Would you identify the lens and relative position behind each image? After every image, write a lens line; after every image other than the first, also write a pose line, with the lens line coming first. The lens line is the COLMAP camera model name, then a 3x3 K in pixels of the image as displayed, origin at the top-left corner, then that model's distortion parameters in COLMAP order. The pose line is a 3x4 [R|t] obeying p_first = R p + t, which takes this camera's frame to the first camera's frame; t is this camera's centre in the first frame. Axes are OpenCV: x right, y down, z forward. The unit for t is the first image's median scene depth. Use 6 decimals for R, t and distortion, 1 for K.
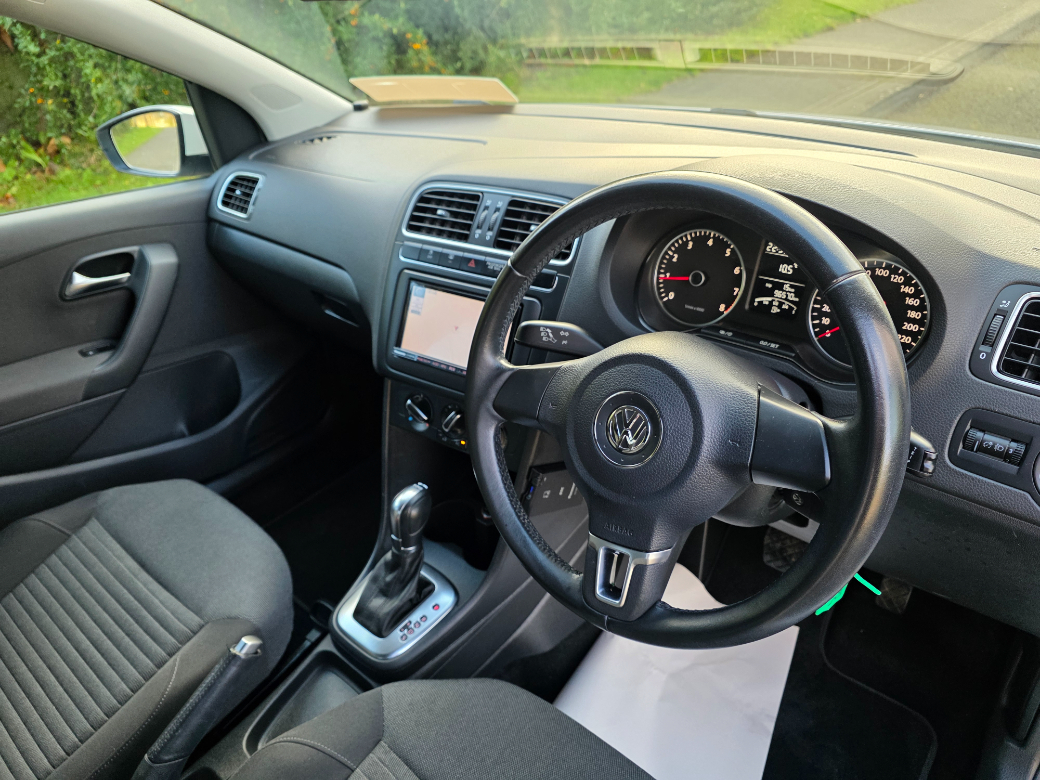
lens RADIAL K [[705.5, 0, 520.0], [0, 705.5, 390.0], [0, 0, 1]] dist [0.004531, 0.000054]
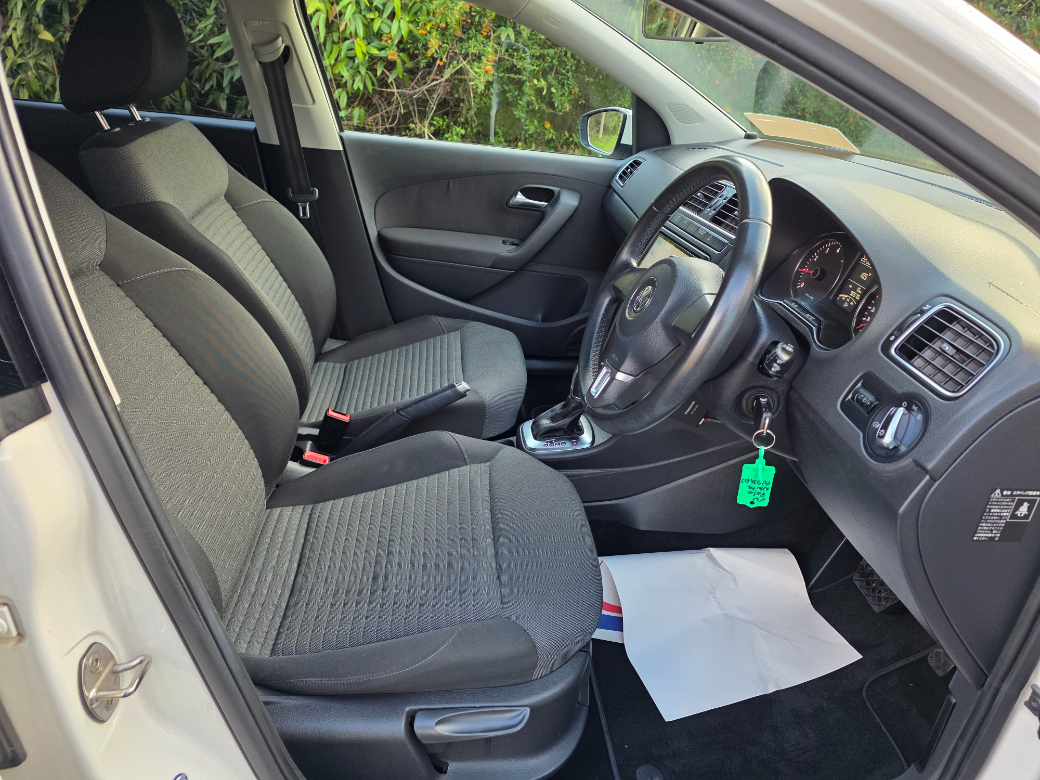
lens RADIAL K [[672.4, 0, 520.0], [0, 672.4, 390.0], [0, 0, 1]] dist [0.002914, 0.000516]
pose [[0.725338, 0.402081, -0.558762, 0.399334], [-0.431039, 0.898152, 0.086764, 0.102733], [0.536740, 0.177915, 0.824777, -0.175778]]
